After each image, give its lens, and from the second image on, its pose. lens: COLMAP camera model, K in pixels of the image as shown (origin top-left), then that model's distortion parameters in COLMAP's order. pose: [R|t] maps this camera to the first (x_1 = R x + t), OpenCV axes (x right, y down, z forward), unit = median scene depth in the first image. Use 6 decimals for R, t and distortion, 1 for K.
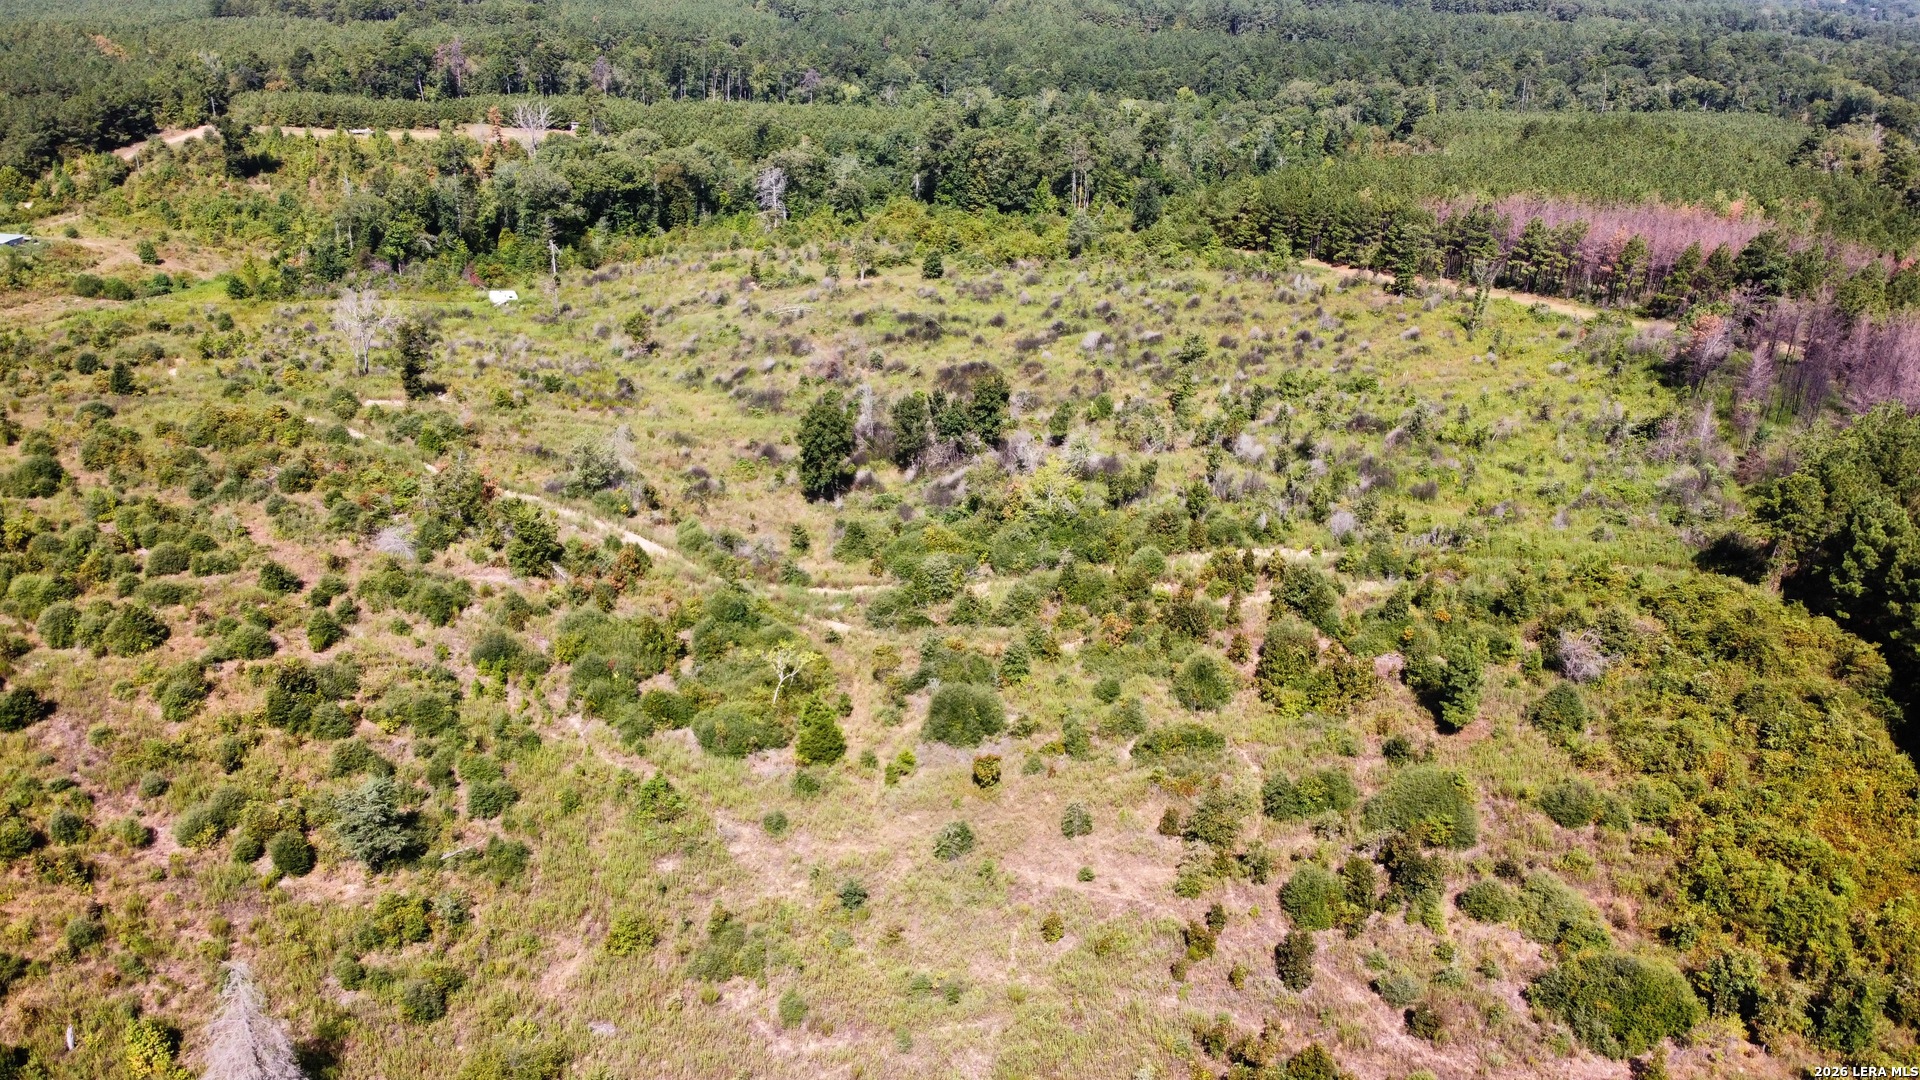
lens RADIAL K [[1472.6, 0, 962.3], [0, 1472.6, 541.1], [0, 0, 1]] dist [-0.003489, -0.000525]
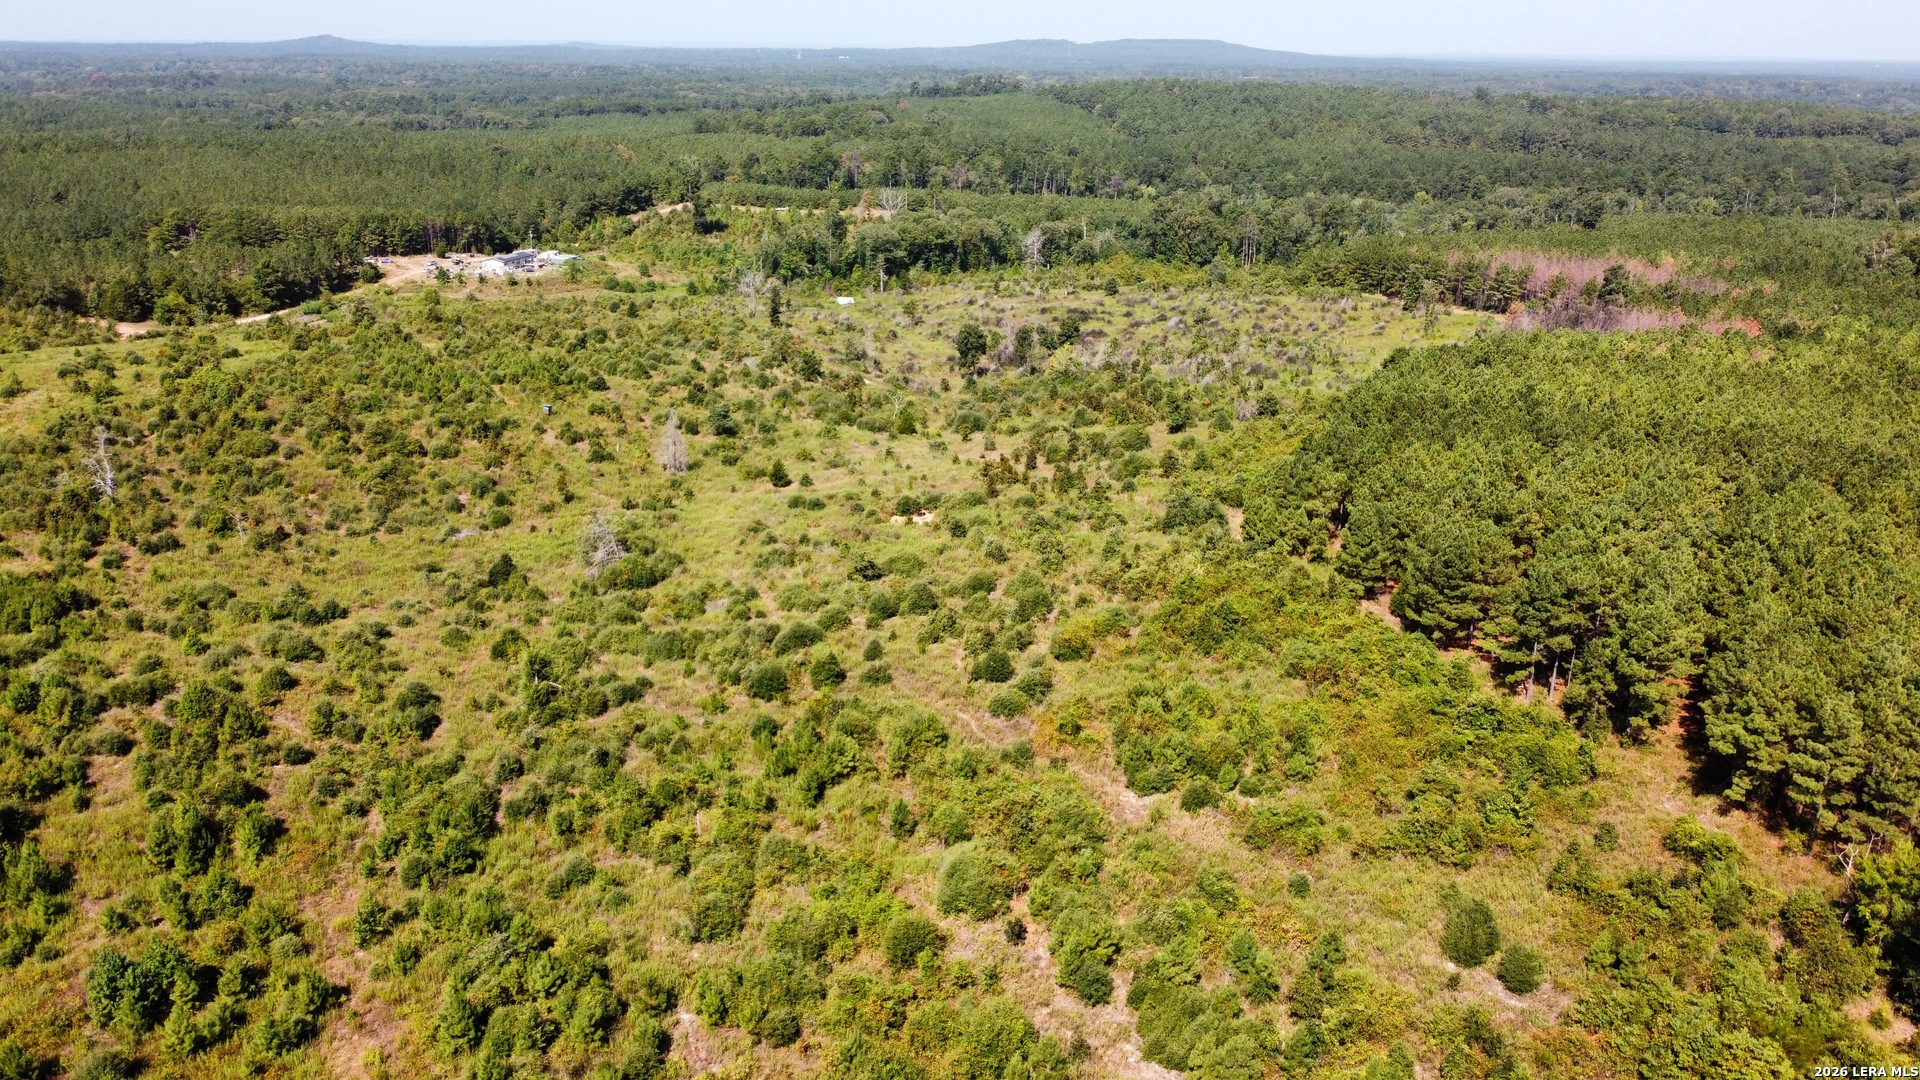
lens RADIAL K [[1472.6, 0, 954.5], [0, 1472.6, 557.3], [0, 0, 1]] dist [-0.003489, -0.000525]
pose [[0.961053, 0.080009, -0.264531, 0.188970], [-0.097612, 0.993755, -0.054063, 0.142653], [0.258553, 0.077779, 0.962861, -0.369730]]
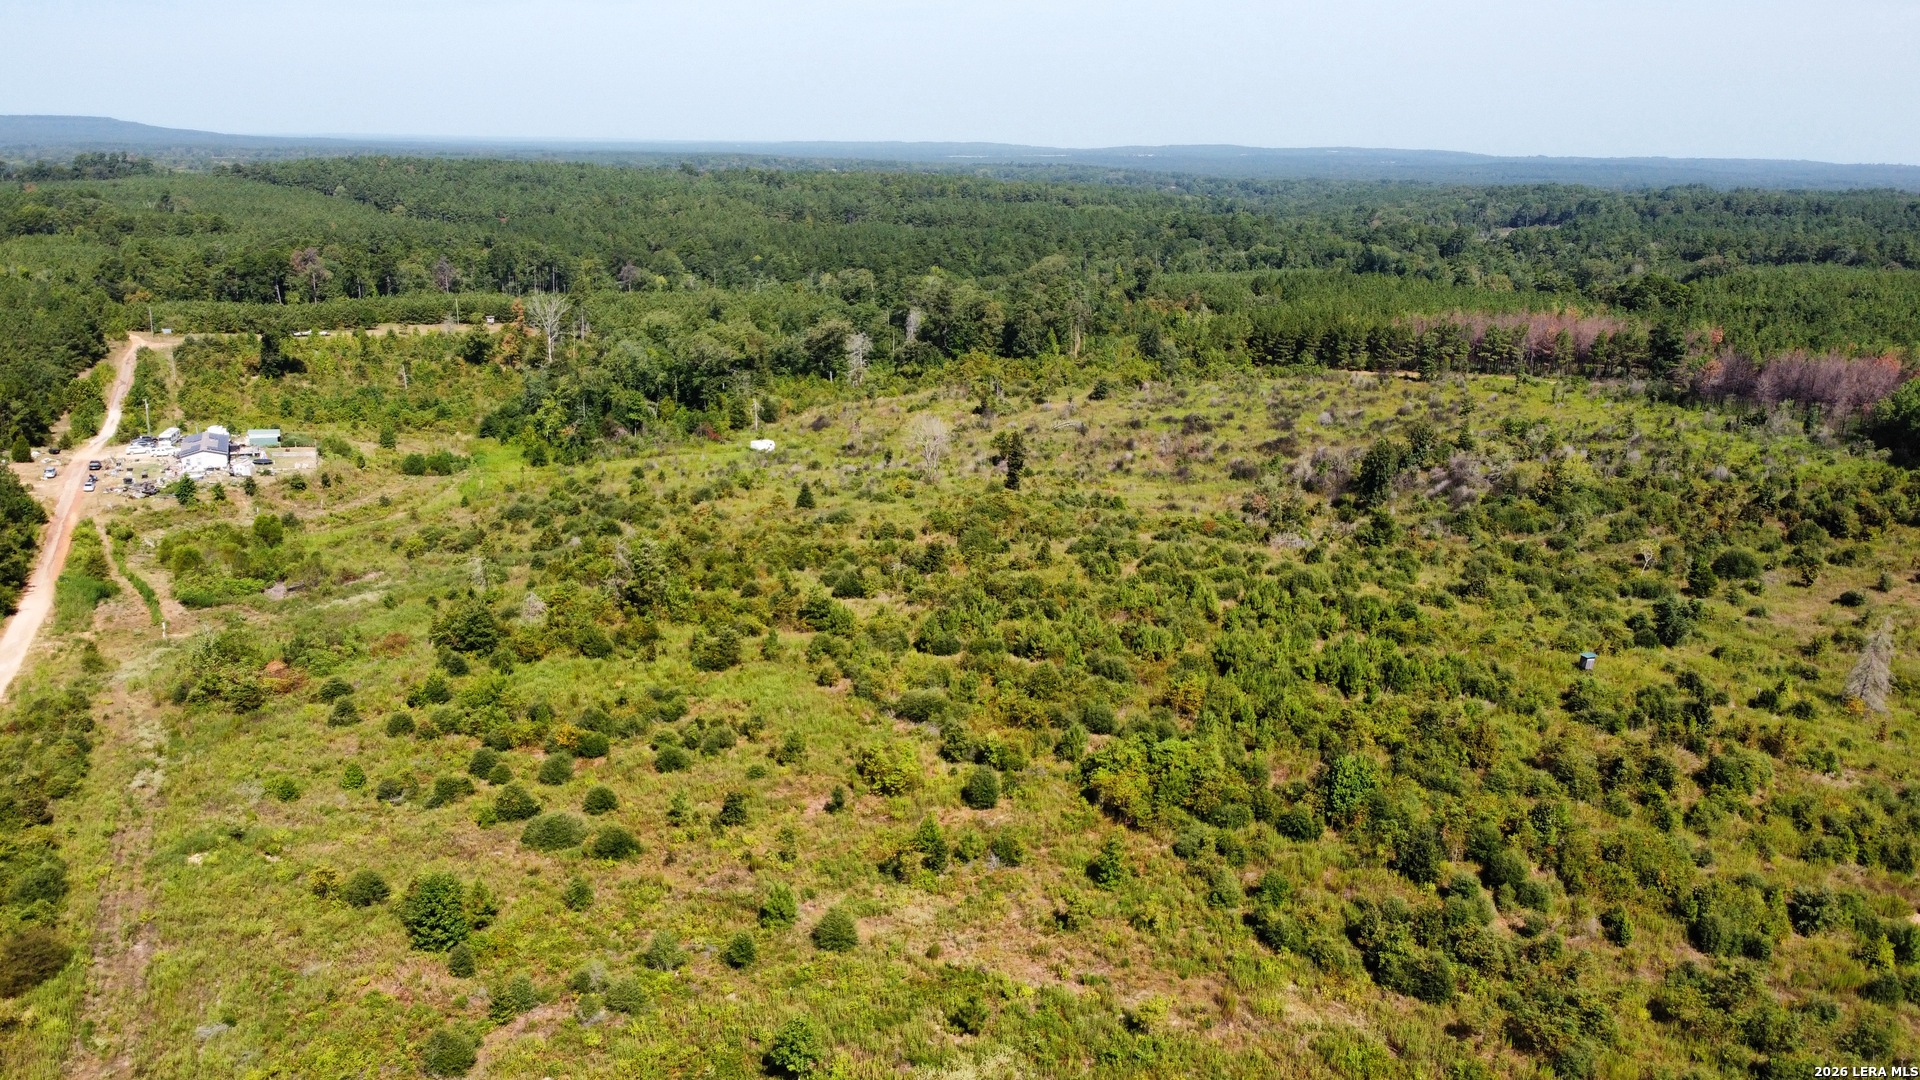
lens RADIAL K [[1472.6, 0, 955.4], [0, 1472.6, 542.8], [0, 0, 1]] dist [-0.003489, -0.000525]
pose [[0.907819, -0.113095, 0.403824, -0.509748], [0.162440, 0.982607, -0.089985, 0.030861], [-0.386624, 0.147288, 0.910400, -0.082045]]
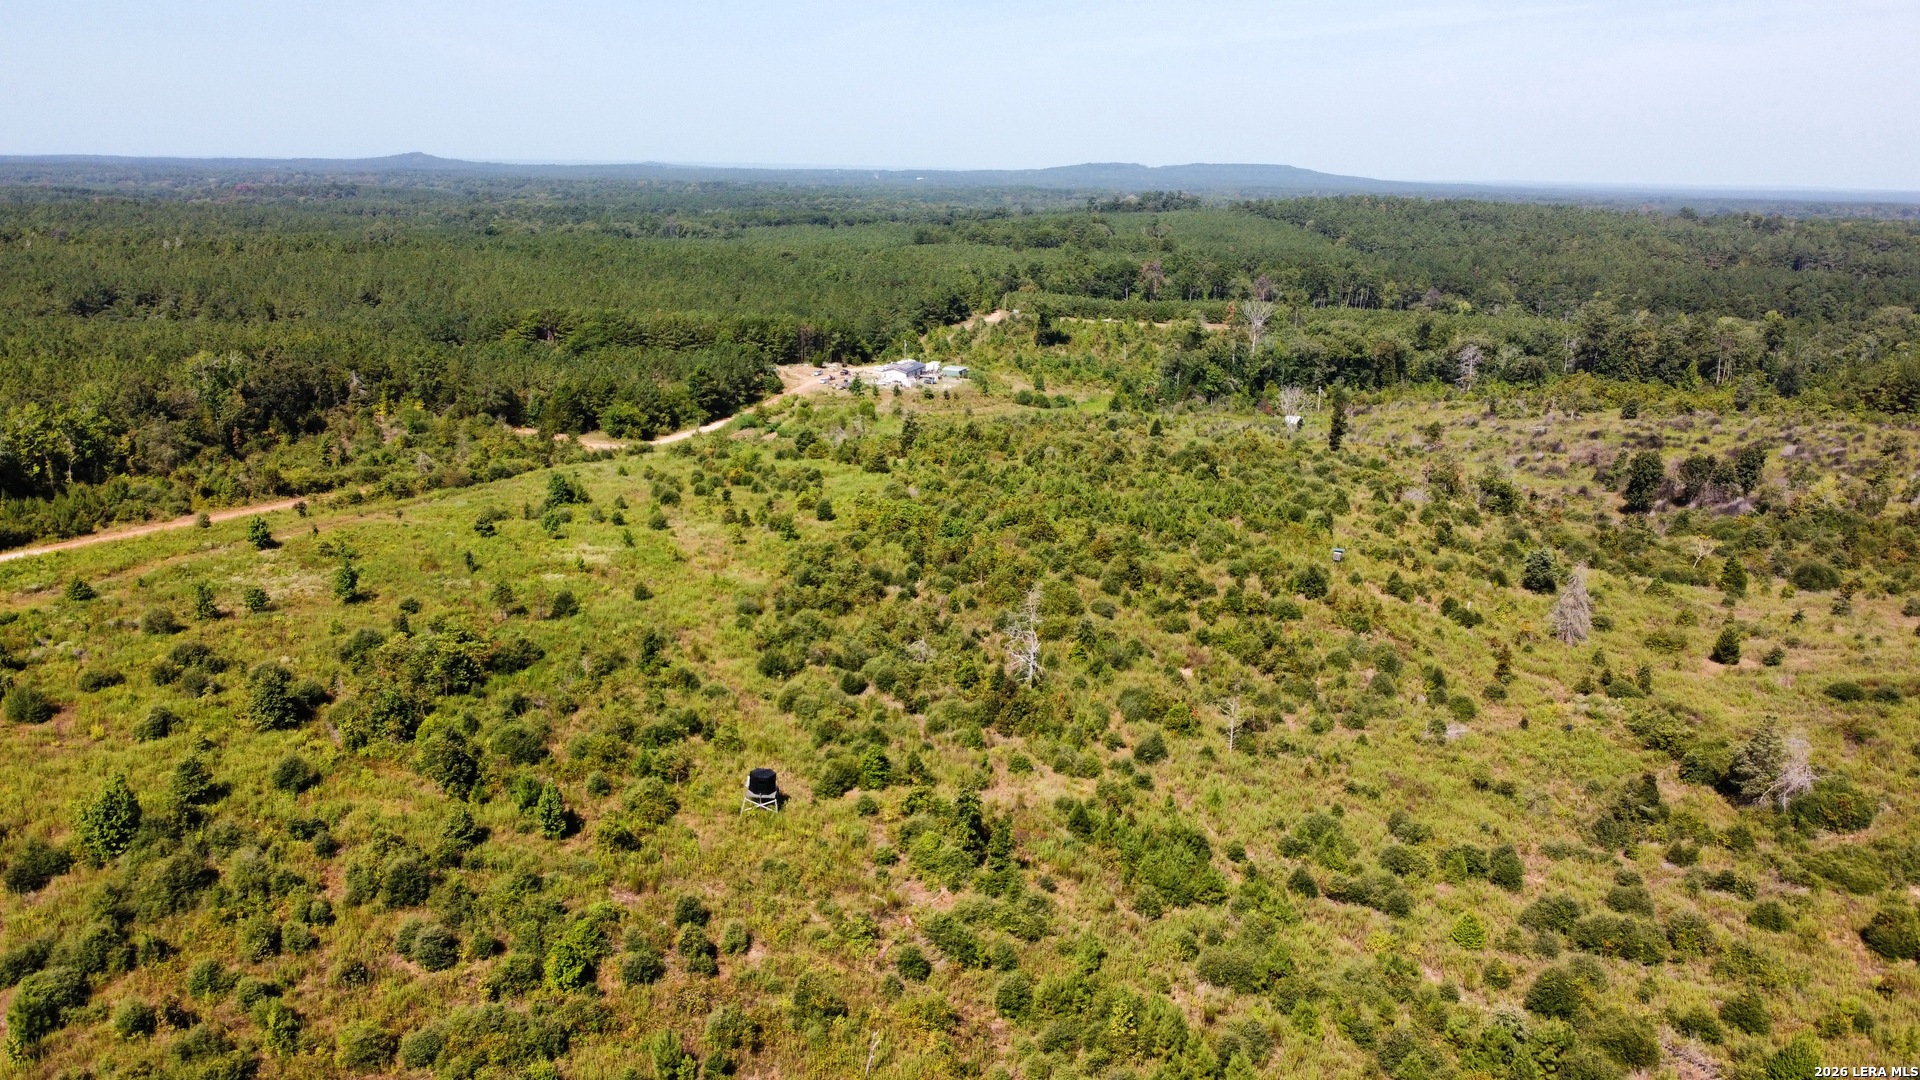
lens RADIAL K [[1472.6, 0, 956.7], [0, 1472.6, 545.3], [0, 0, 1]] dist [-0.003489, -0.000525]
pose [[0.953235, 0.071896, -0.293553, -0.154458], [-0.115916, 0.983985, -0.135411, 0.143785], [0.279116, 0.163106, 0.946304, -0.326062]]
